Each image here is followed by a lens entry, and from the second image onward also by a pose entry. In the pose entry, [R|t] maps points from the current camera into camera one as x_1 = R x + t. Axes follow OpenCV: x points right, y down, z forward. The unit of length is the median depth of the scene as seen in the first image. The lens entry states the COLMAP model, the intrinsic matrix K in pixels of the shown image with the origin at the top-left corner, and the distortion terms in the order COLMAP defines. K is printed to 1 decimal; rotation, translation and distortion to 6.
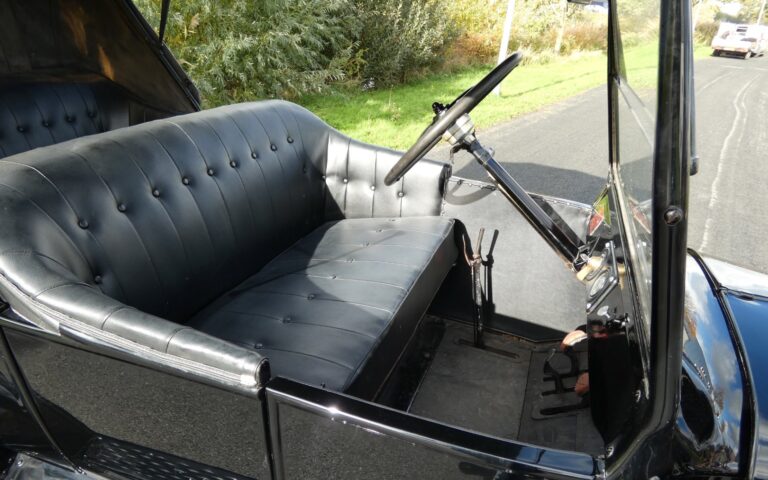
lens RADIAL K [[491.4, 0, 384.0], [0, 491.4, 240.0], [0, 0, 1]] dist [-0.022985, 0.000482]
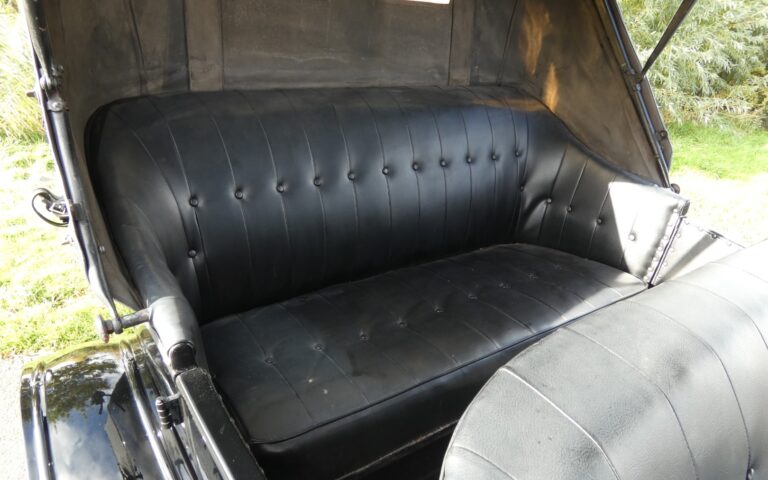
lens RADIAL K [[491.4, 0, 384.0], [0, 491.4, 240.0], [0, 0, 1]] dist [-0.022985, 0.000482]
pose [[0.791490, 0.305788, -0.529186, -0.302794], [-0.305247, 0.947897, 0.091188, -0.127967], [0.529498, 0.089359, 0.843592, 0.235831]]
